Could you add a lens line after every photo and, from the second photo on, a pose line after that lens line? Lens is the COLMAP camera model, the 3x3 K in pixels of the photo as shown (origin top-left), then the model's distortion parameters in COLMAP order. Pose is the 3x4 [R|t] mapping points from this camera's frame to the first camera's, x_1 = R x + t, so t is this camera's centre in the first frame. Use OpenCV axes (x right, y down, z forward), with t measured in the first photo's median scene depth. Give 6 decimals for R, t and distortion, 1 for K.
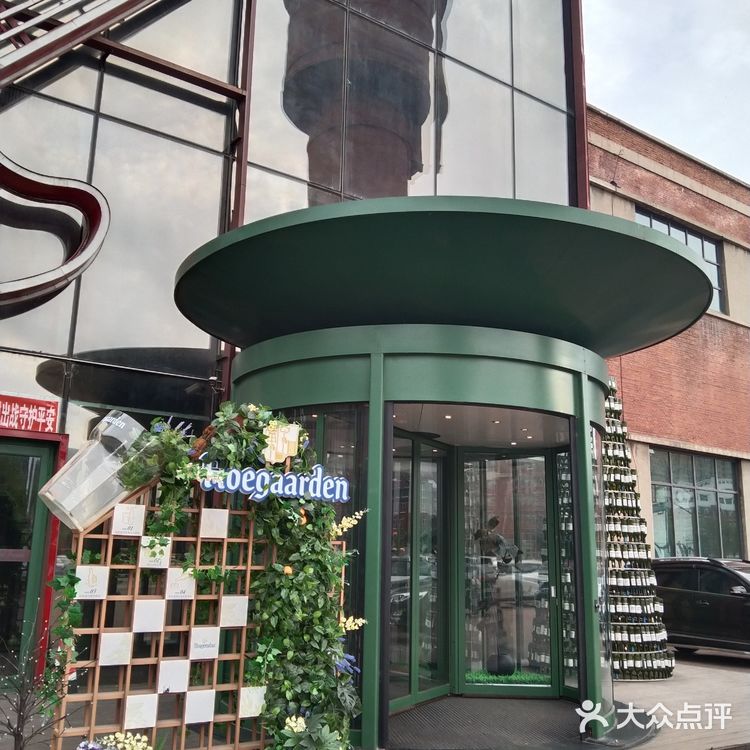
lens RADIAL K [[808.5, 0, 375.0], [0, 808.5, 375.0], [0, 0, 1]] dist [0.175979, -0.586848]
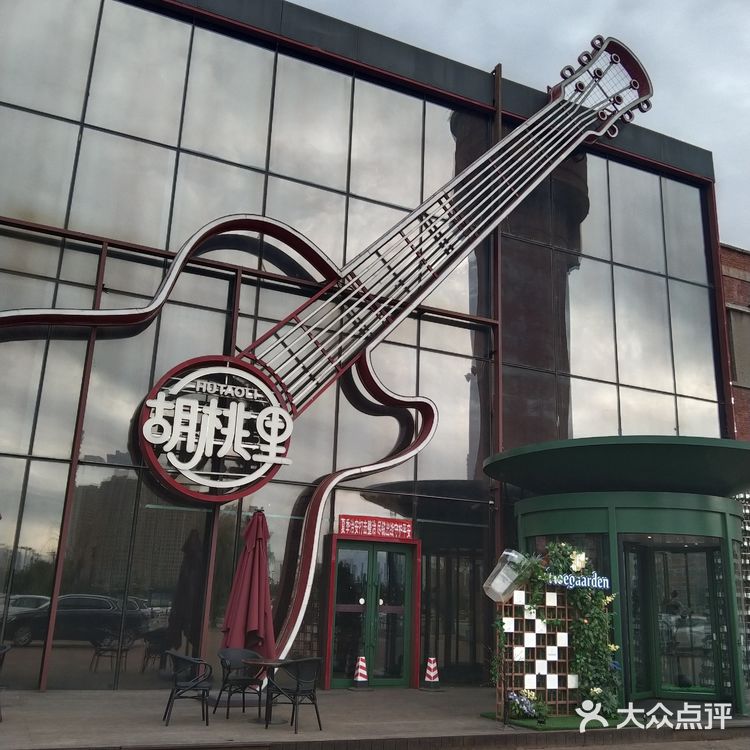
lens RADIAL K [[824.7, 0, 374.8], [0, 824.7, 359.8], [0, 0, 1]] dist [-0.002126, -0.029921]
pose [[0.985782, -0.032956, -0.164765, -0.275695], [0.020970, 0.997040, -0.073969, -0.305656], [0.166715, 0.069462, 0.983555, -1.302316]]
